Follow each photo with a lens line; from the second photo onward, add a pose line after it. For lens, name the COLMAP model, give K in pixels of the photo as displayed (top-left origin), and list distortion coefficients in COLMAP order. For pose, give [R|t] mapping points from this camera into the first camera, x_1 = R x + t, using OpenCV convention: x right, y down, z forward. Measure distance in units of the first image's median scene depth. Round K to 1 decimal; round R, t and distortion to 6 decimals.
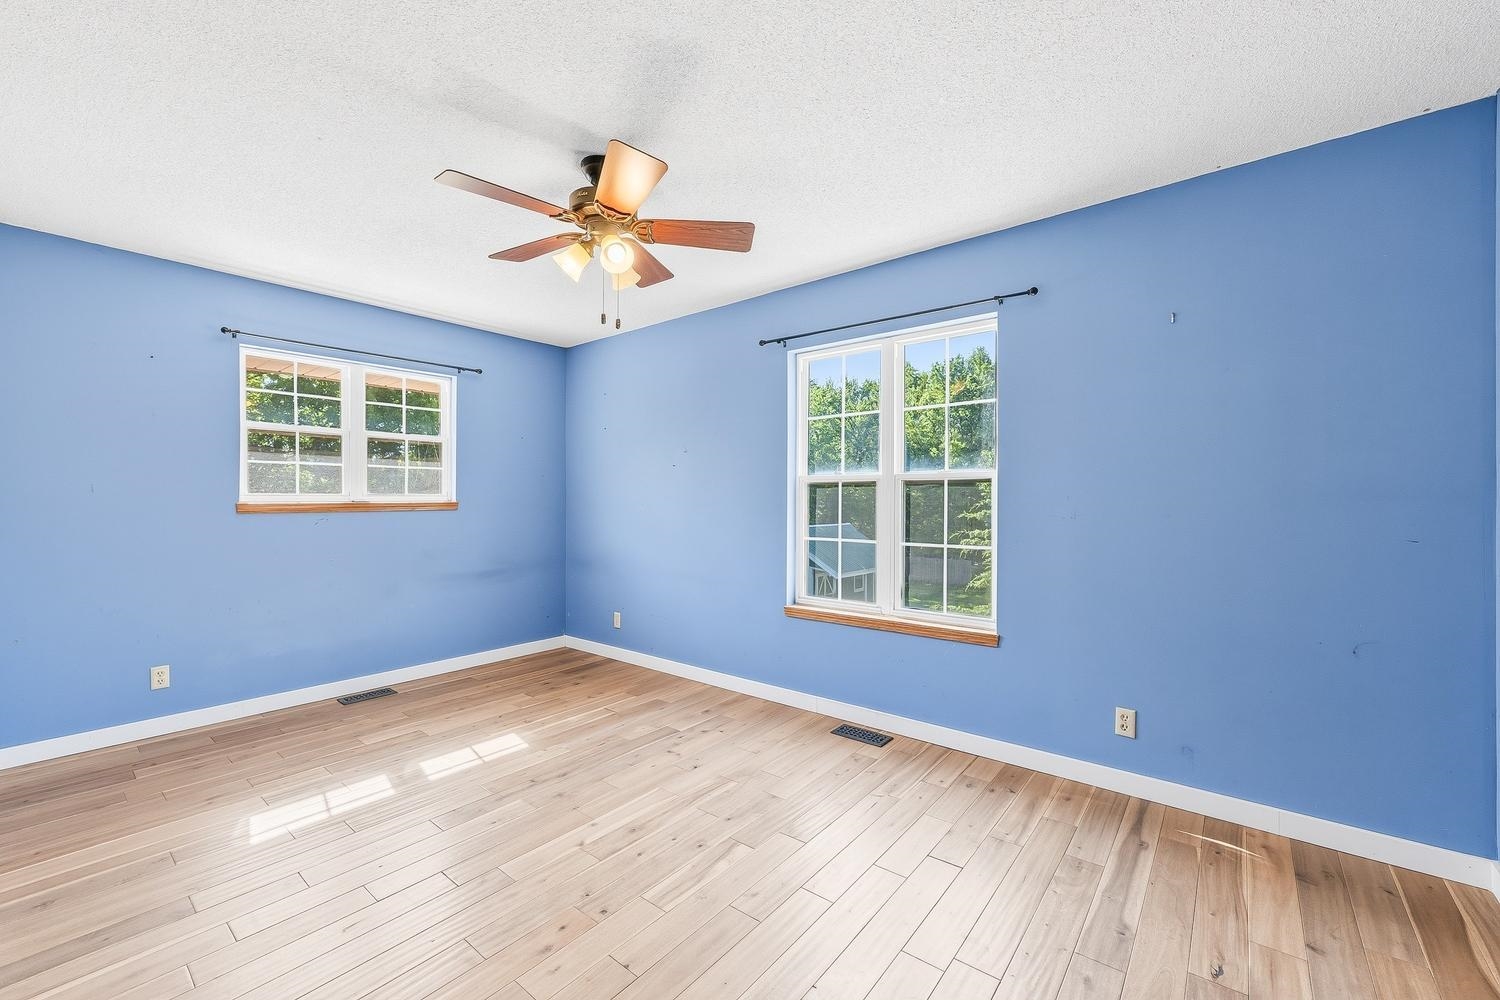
lens RADIAL K [[597.3, 0, 758.4], [0, 597.3, 496.2], [0, 0, 1]] dist [-0.002904, -0.000102]
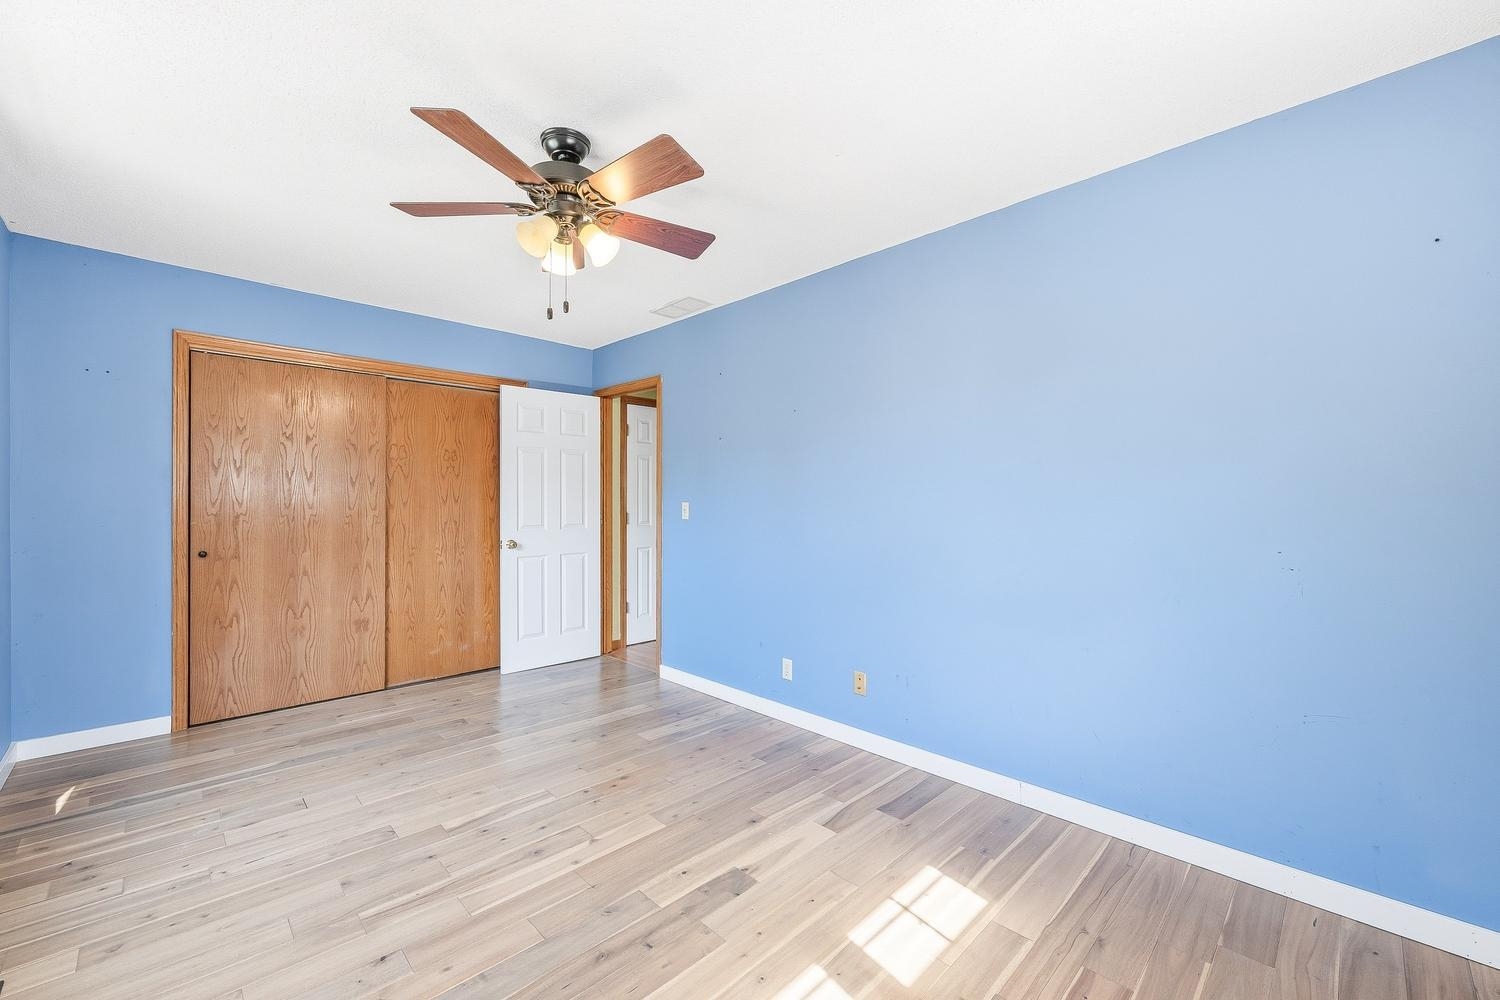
lens RADIAL K [[597.3, 0, 753.2], [0, 597.3, 500.9], [0, 0, 1]] dist [-0.002904, -0.000102]
pose [[-0.992564, -0.006302, 0.121560, -0.658139], [-0.007076, 0.999957, -0.005940, 0.004887], [-0.121518, -0.006756, -0.992566, 1.893109]]
